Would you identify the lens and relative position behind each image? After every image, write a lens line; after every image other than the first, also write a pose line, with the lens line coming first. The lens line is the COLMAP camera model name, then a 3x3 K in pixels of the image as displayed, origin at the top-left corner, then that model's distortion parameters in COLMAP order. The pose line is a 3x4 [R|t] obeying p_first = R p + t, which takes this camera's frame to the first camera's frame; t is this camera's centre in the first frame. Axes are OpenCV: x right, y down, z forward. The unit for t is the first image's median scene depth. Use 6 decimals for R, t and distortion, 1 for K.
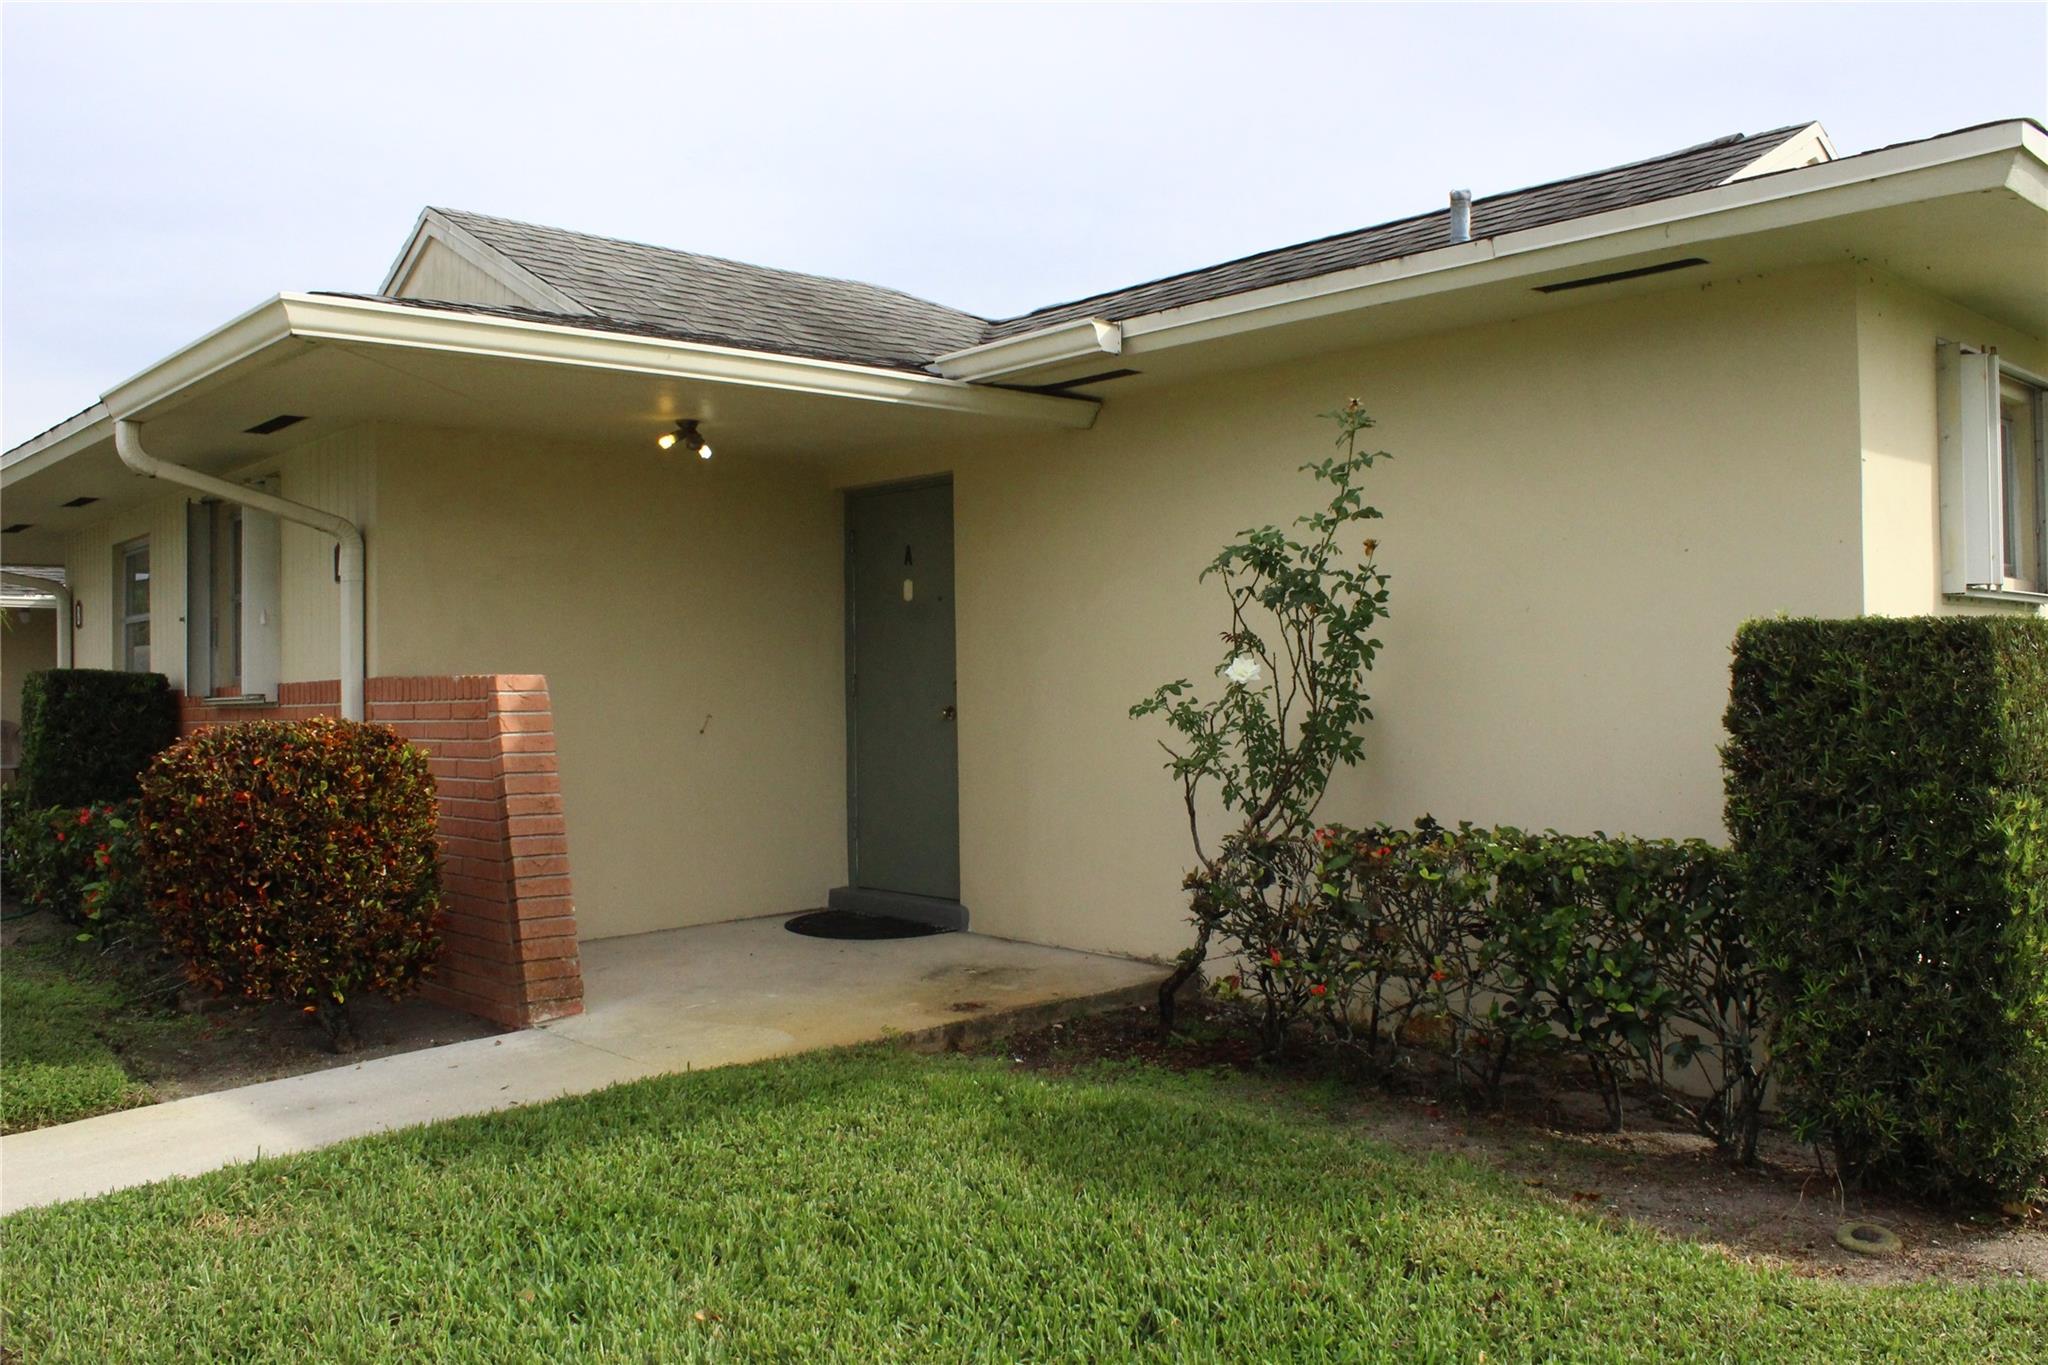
lens RADIAL K [[1696.7, 0, 1024.0], [0, 1696.7, 682.5], [0, 0, 1]] dist [-0.179533, 0.118532]
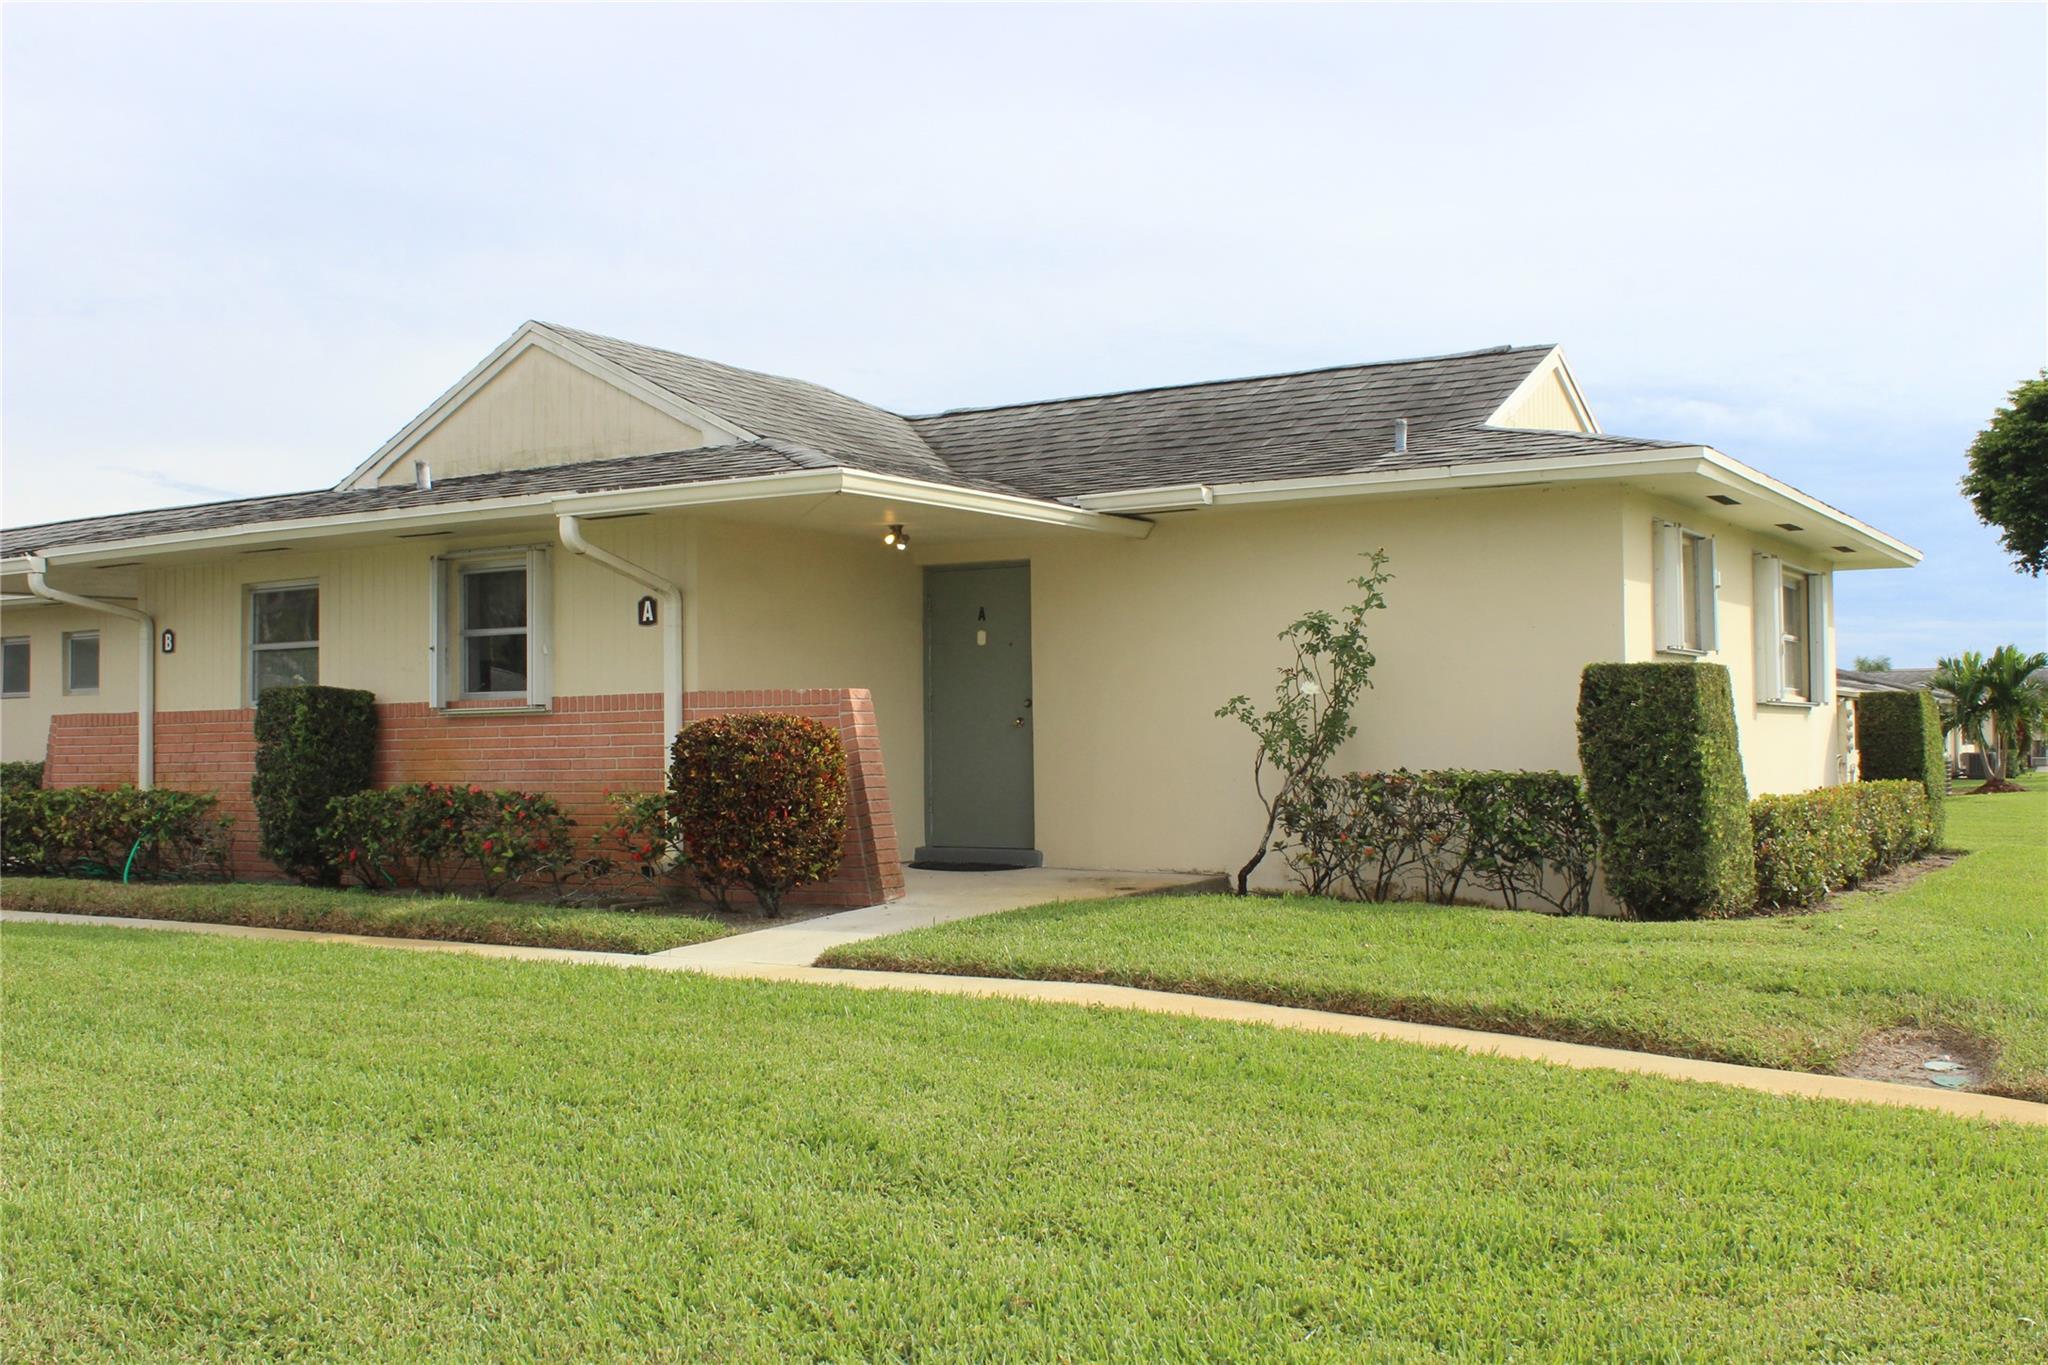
lens RADIAL K [[1977.3, 0, 1024.0], [0, 1977.3, 682.5], [0, 0, 1]] dist [-0.179483, -0.005415]
pose [[0.966709, 0.010538, 0.255663, -0.746553], [-0.003664, 0.999619, -0.027349, 0.048067], [-0.255854, 0.025501, 0.966379, -1.033483]]
